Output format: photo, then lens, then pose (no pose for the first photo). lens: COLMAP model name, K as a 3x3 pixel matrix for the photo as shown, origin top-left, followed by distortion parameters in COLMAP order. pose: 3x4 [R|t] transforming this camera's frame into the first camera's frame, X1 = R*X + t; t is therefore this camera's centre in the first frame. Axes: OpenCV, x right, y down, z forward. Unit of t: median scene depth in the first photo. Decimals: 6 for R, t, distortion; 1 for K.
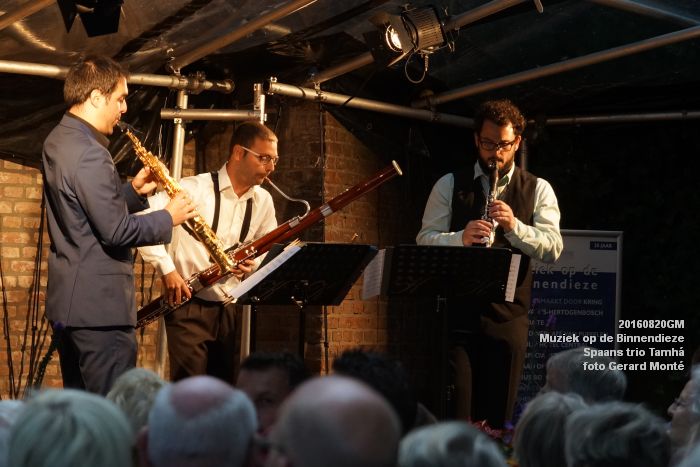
lens RADIAL K [[2765.6, 0, 349.3], [0, 2765.6, 231.9], [0, 0, 1]] dist [0.290916, 0.000000]
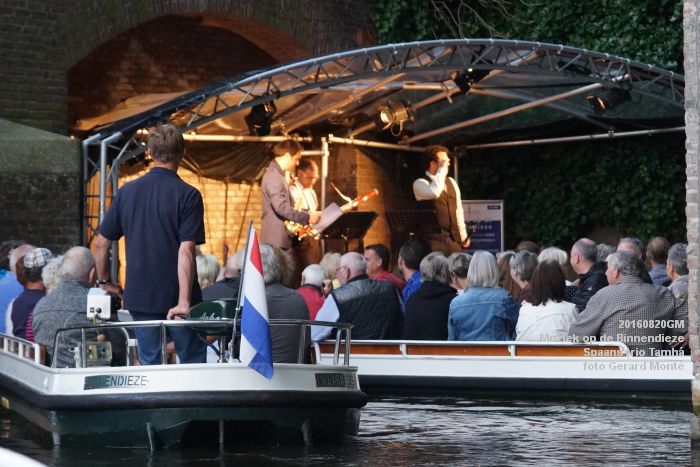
lens RADIAL K [[2918.1, 0, 348.2], [0, 2918.1, 233.7], [0, 0, 1]] dist [0.467781, 0.000000]
pose [[0.998936, -0.037809, -0.026420, 0.042526], [0.038084, 0.999225, 0.009994, -0.001484], [0.026022, -0.010989, 0.999601, -1.249066]]
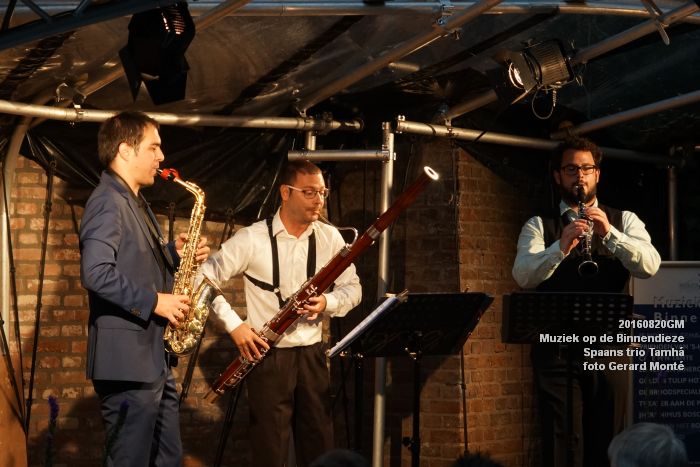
lens RADIAL K [[2765.6, 0, 347.3], [0, 2765.6, 233.2], [0, 0, 1]] dist [0.290916, 0.000000]
pose [[0.995164, -0.023247, -0.095432, 0.046182], [0.023861, 0.999701, 0.005296, -0.019885], [0.095280, -0.007548, 0.995422, 0.022097]]
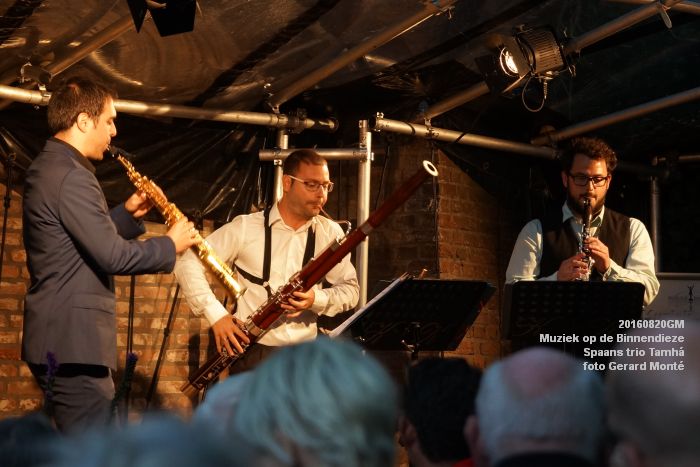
lens RADIAL K [[2765.6, 0, 354.2], [0, 2765.6, 237.5], [0, 0, 1]] dist [0.290916, 0.000000]
pose [[0.998614, -0.026275, -0.045612, 0.005087], [0.024524, 0.998957, -0.038526, 0.021188], [0.046577, 0.037354, 0.998216, 0.079118]]
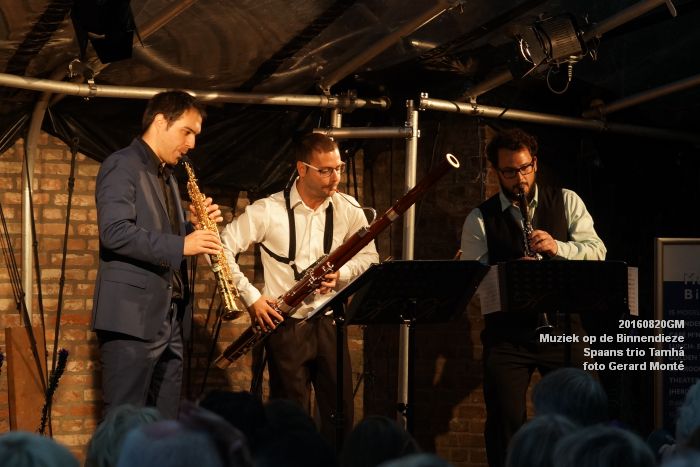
lens RADIAL K [[2765.6, 0, 349.8], [0, 2765.6, 230.2], [0, 0, 1]] dist [0.290916, 0.000000]
pose [[0.984887, -0.027159, -0.171055, 0.114659], [0.026307, 0.999628, -0.007247, -0.000206], [0.171188, 0.002637, 0.985235, 0.019013]]
